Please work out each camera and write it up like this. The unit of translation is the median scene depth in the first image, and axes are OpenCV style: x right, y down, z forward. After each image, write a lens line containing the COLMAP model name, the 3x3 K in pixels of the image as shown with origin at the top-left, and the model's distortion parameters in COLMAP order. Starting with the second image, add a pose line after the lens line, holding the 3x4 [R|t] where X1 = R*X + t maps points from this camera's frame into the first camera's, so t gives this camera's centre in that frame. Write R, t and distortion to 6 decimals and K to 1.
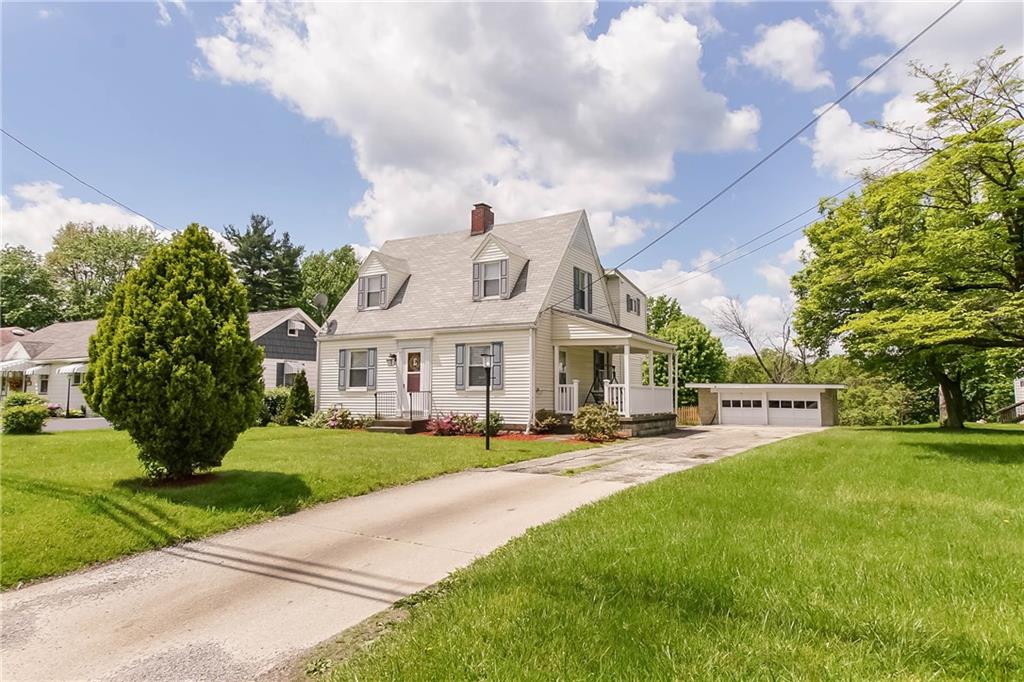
lens RADIAL K [[598.6, 0, 512.0], [0, 598.6, 341.0], [0, 0, 1]] dist [0.024334, 0.000785]
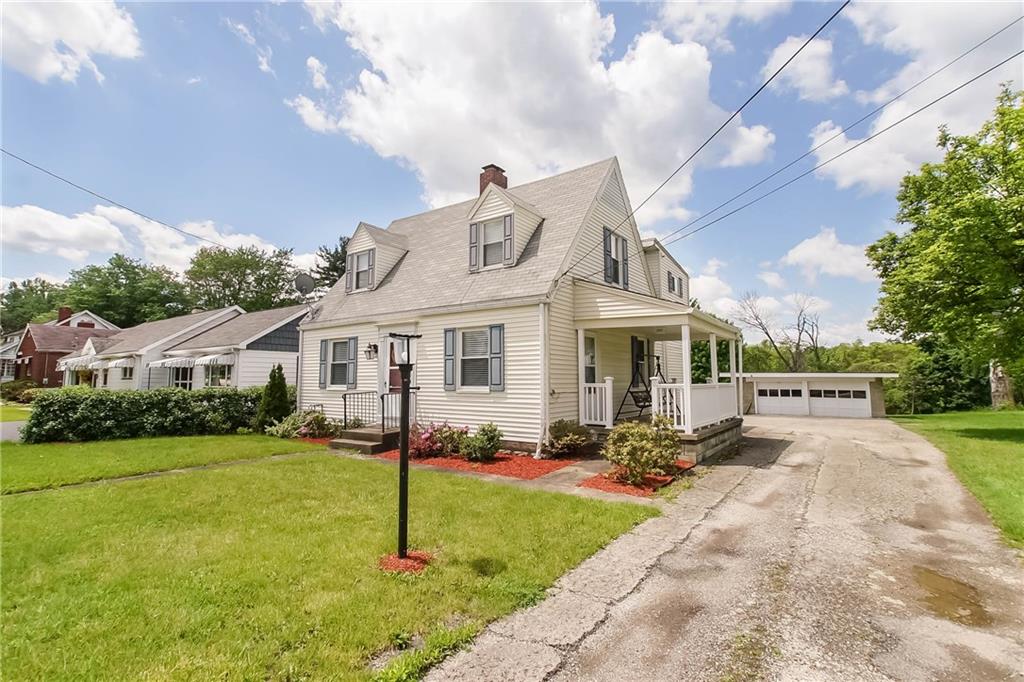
lens RADIAL K [[460.6, 0, 512.0], [0, 460.6, 341.0], [0, 0, 1]] dist [-0.000399, -0.000021]
pose [[0.995194, -0.013012, -0.097057, 0.042650], [0.013804, 0.999877, 0.007492, 0.015574], [0.096948, -0.008796, 0.995251, 0.412649]]
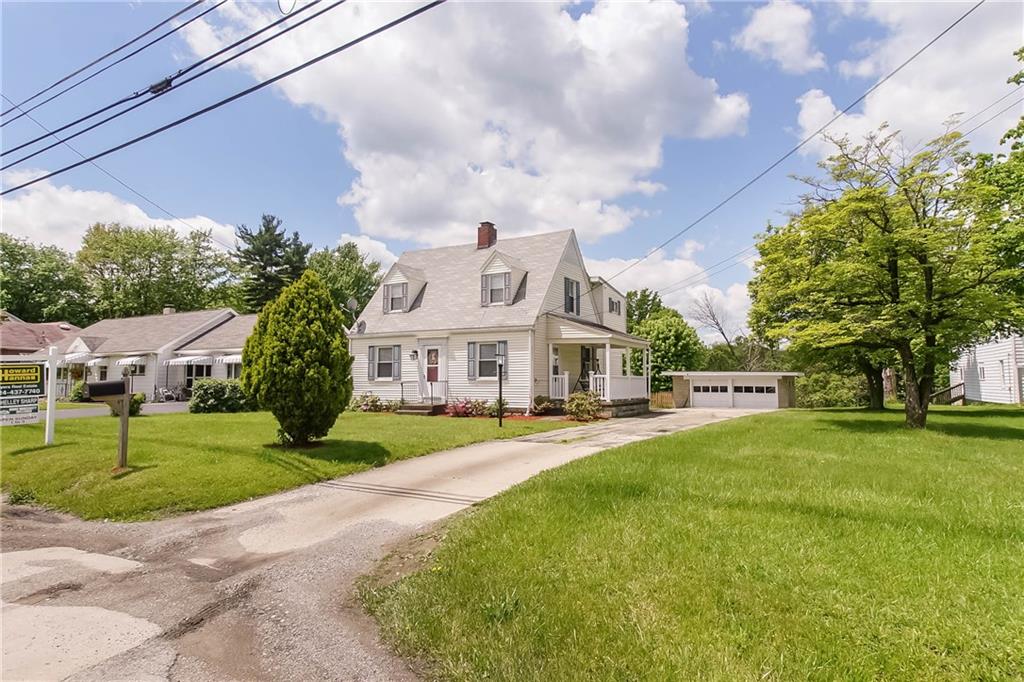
lens RADIAL K [[571.8, 0, 512.0], [0, 571.8, 341.0], [0, 0, 1]] dist [0.002994, 0.000131]
pose [[0.999878, -0.002453, 0.015399, -0.020966], [0.002137, 0.999788, 0.020463, -0.019753], [-0.015446, -0.020427, 0.999672, -0.152235]]
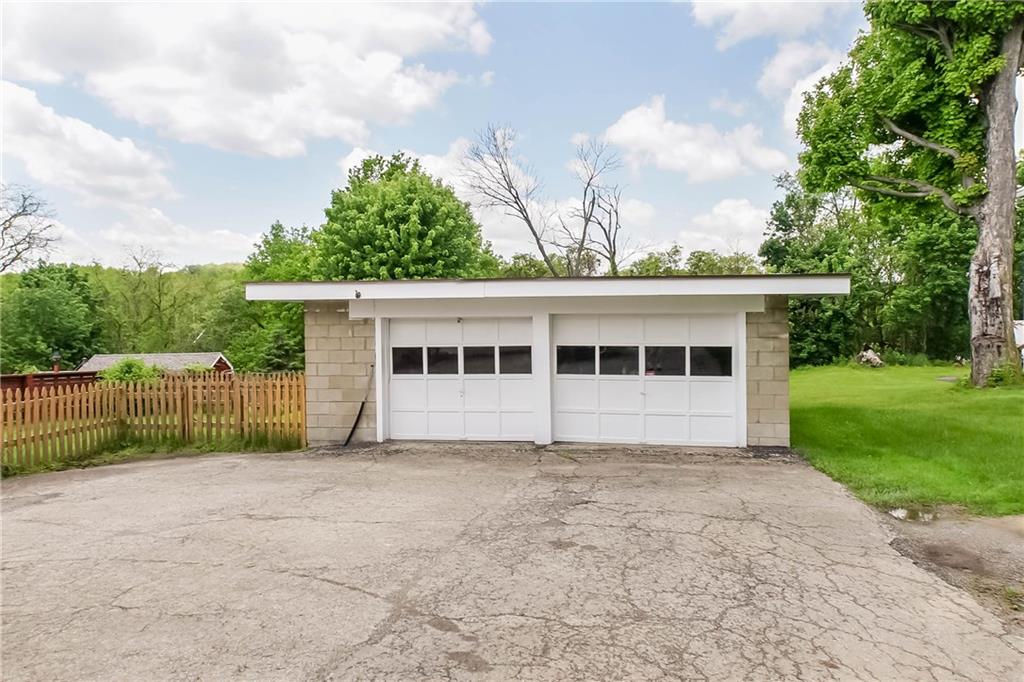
lens RADIAL K [[754.2, 0, 512.0], [0, 754.2, 341.0], [0, 0, 1]] dist [-0.000514, -0.000397]
pose [[0.941776, -0.027571, 0.335108, 0.578116], [-0.013136, 0.992855, 0.118604, 0.113015], [-0.335983, -0.116101, 0.934685, 1.354869]]
